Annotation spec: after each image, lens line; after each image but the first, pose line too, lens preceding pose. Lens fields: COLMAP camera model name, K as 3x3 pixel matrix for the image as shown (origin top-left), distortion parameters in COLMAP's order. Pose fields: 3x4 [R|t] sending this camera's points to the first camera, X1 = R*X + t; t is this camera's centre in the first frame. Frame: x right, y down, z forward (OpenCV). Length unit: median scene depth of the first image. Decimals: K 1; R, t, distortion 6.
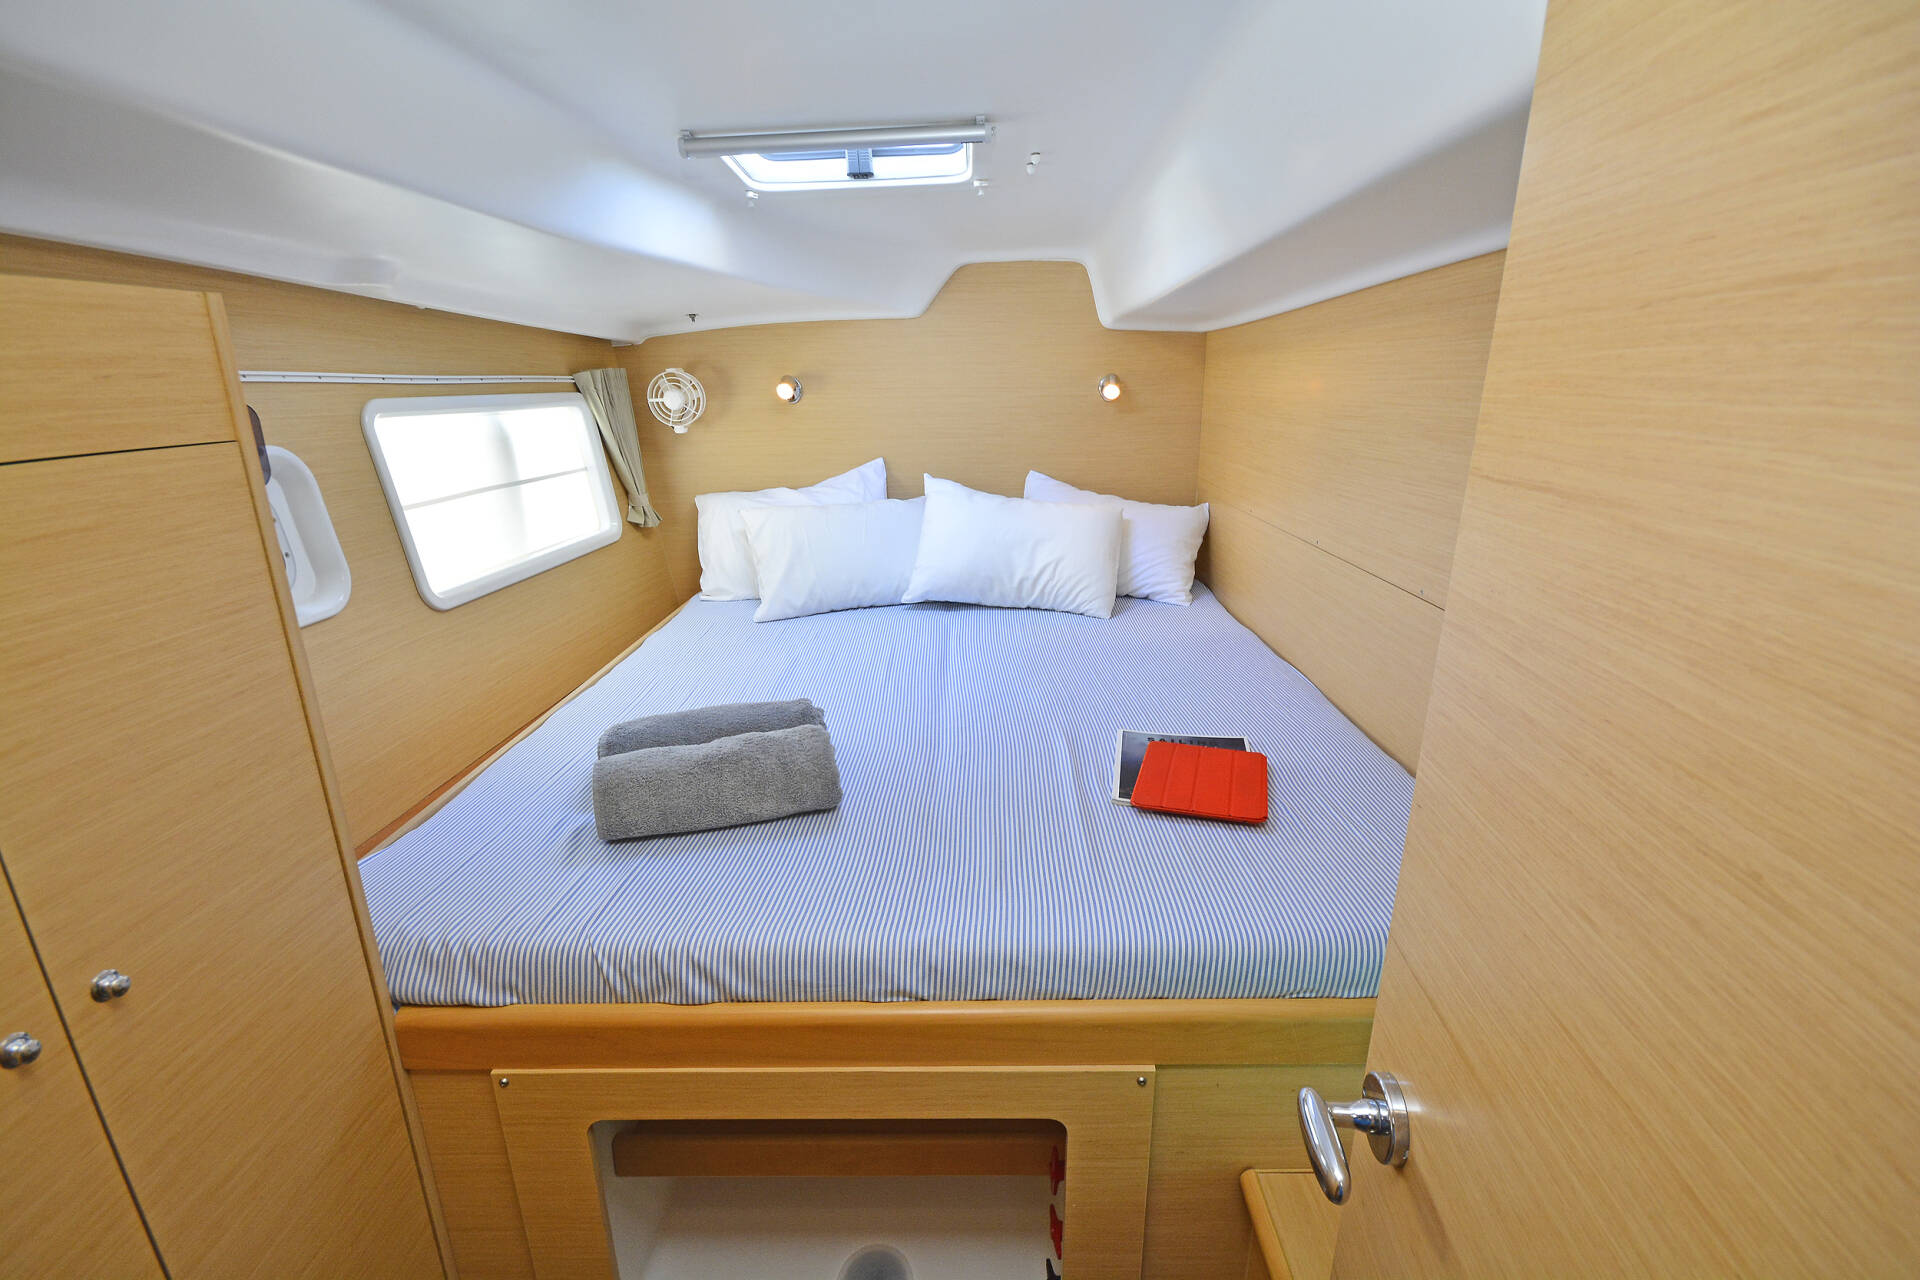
lens RADIAL K [[846.3, 0, 963.7], [0, 846.3, 643.5], [0, 0, 1]] dist [0.001354, -0.006635]
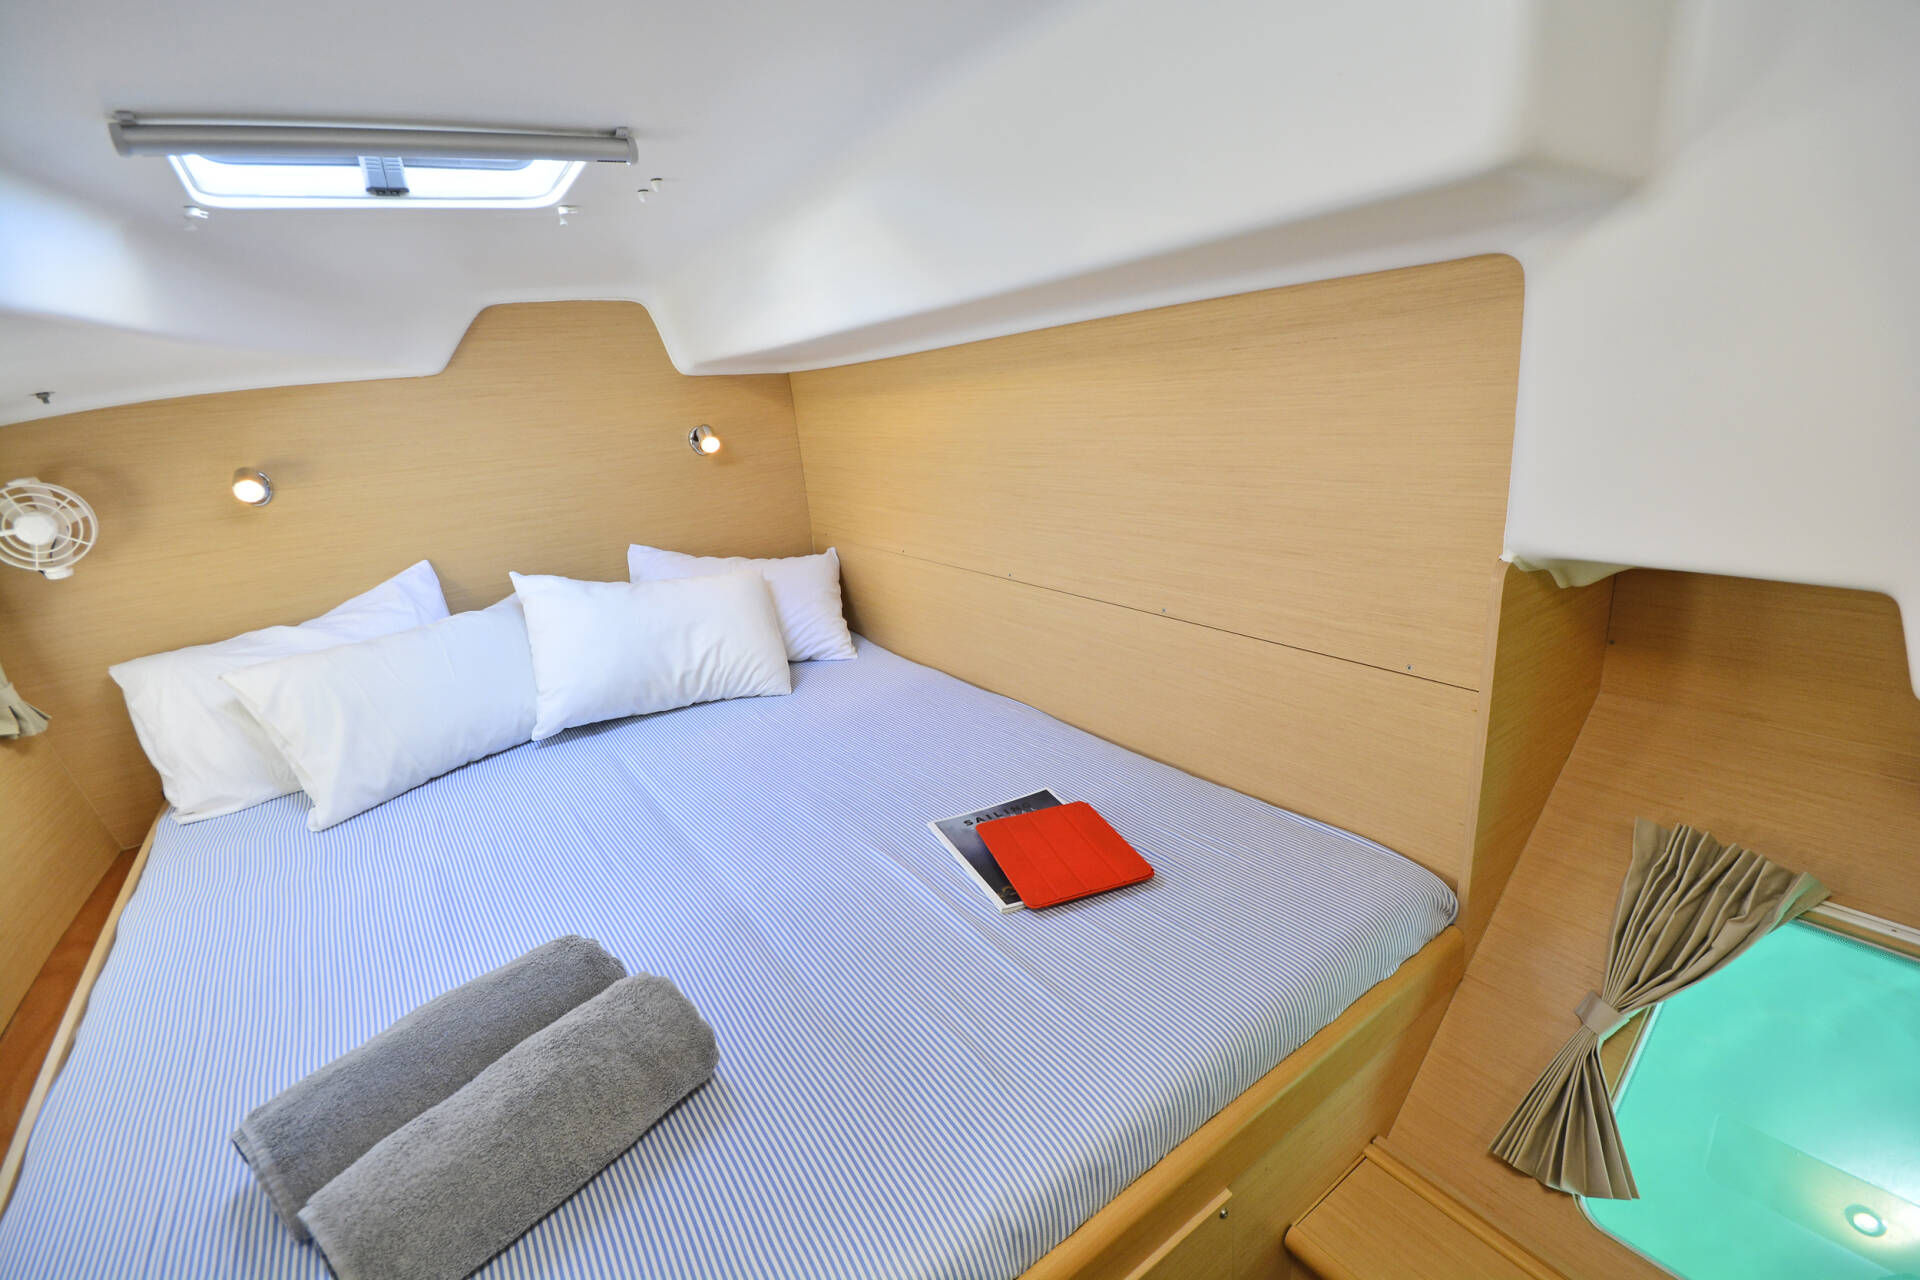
lens RADIAL K [[845.7, 0, 960.6], [0, 845.7, 648.7], [0, 0, 1]] dist [0.003077, -0.006729]
pose [[0.813319, -0.228294, 0.535158, -0.149230], [0.239553, 0.969617, 0.049565, -0.074960], [-0.530214, 0.087886, 0.843297, 0.134047]]
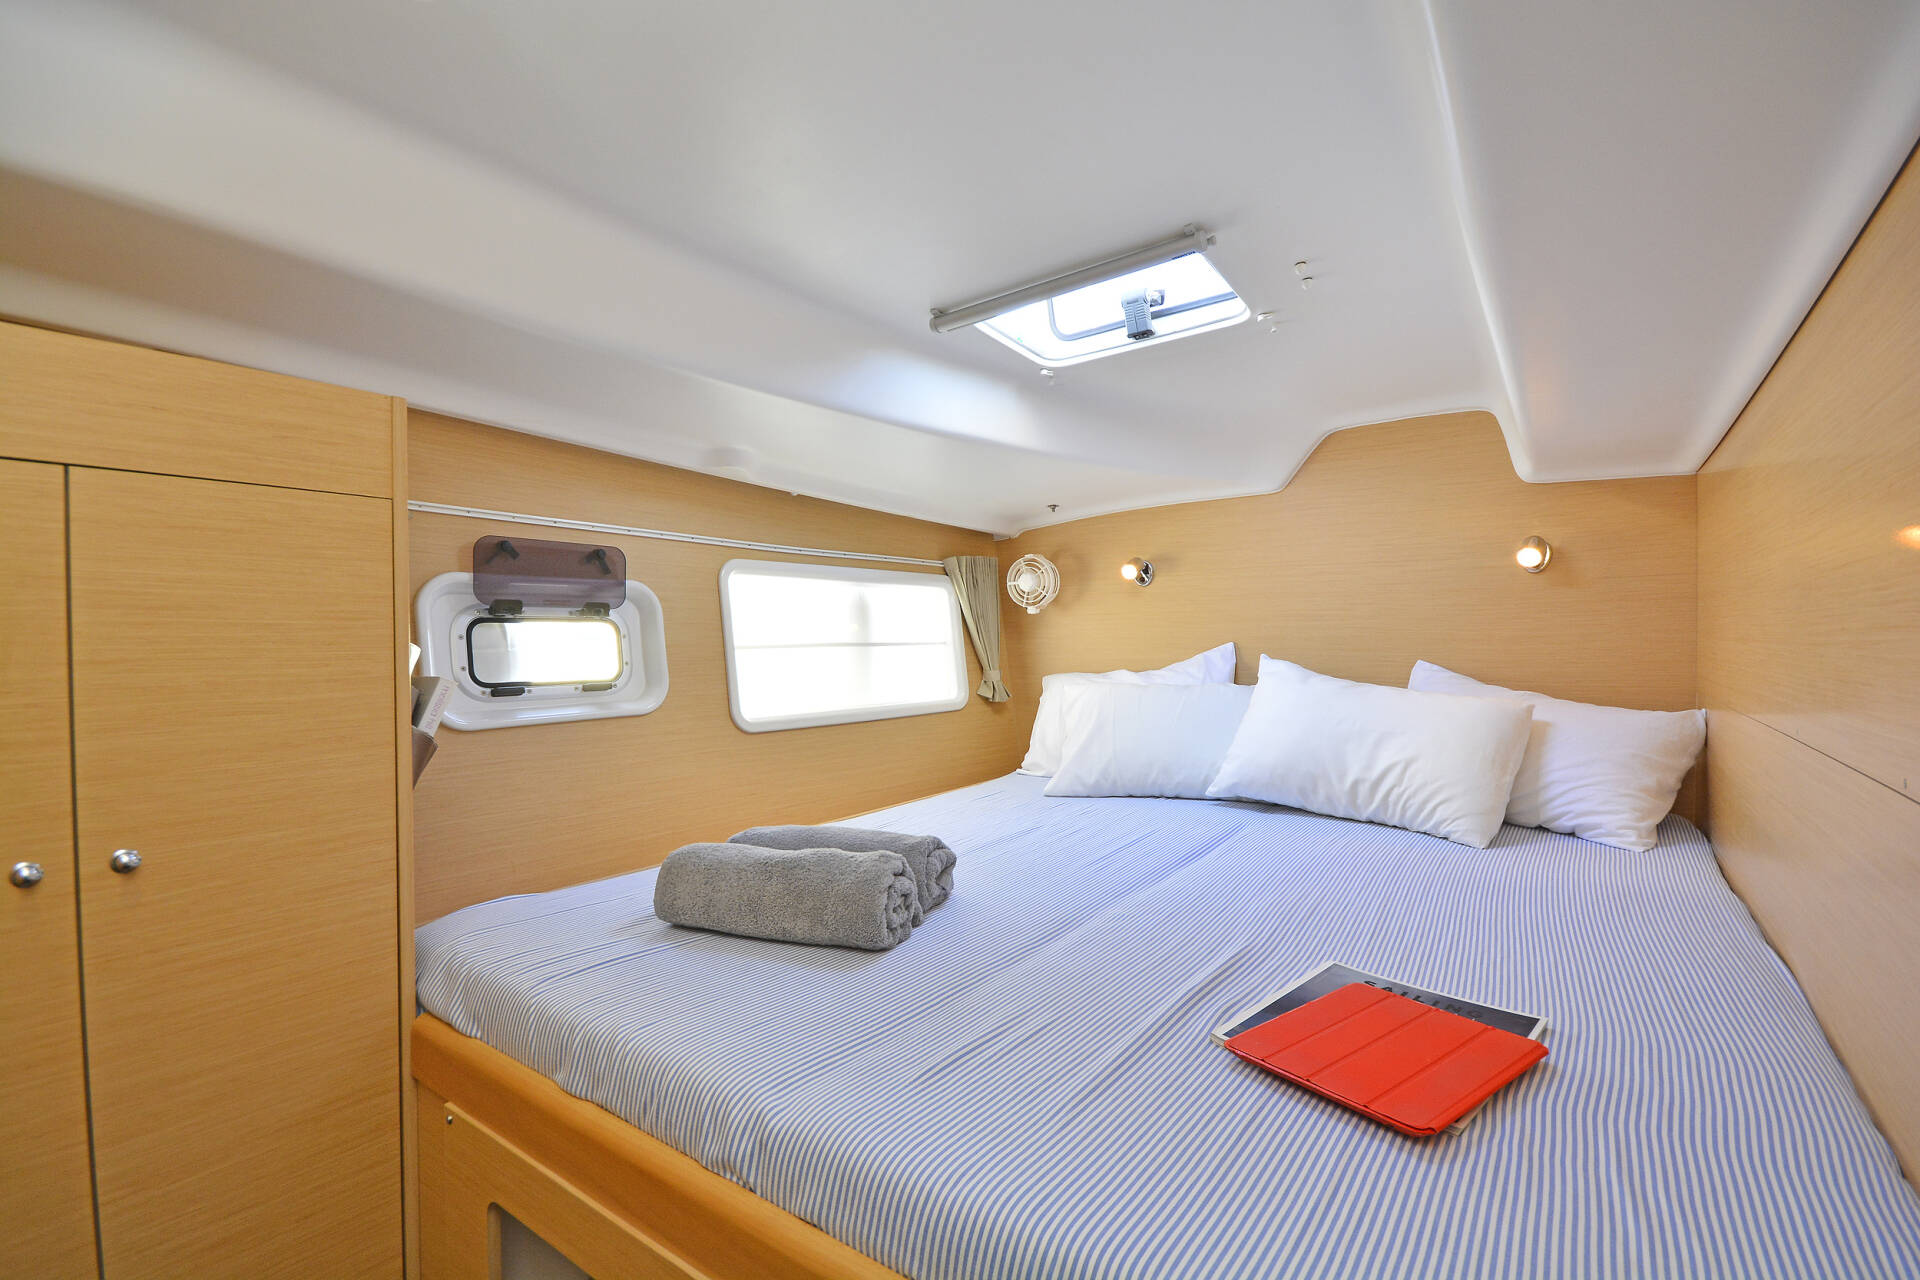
lens RADIAL K [[846.3, 0, 963.7], [0, 846.3, 643.5], [0, 0, 1]] dist [0.001354, -0.006635]
pose [[0.818467, 0.012890, -0.574409, 0.212946], [-0.174509, 0.958096, -0.227155, 0.041161], [0.547411, 0.286158, 0.786419, 0.158079]]
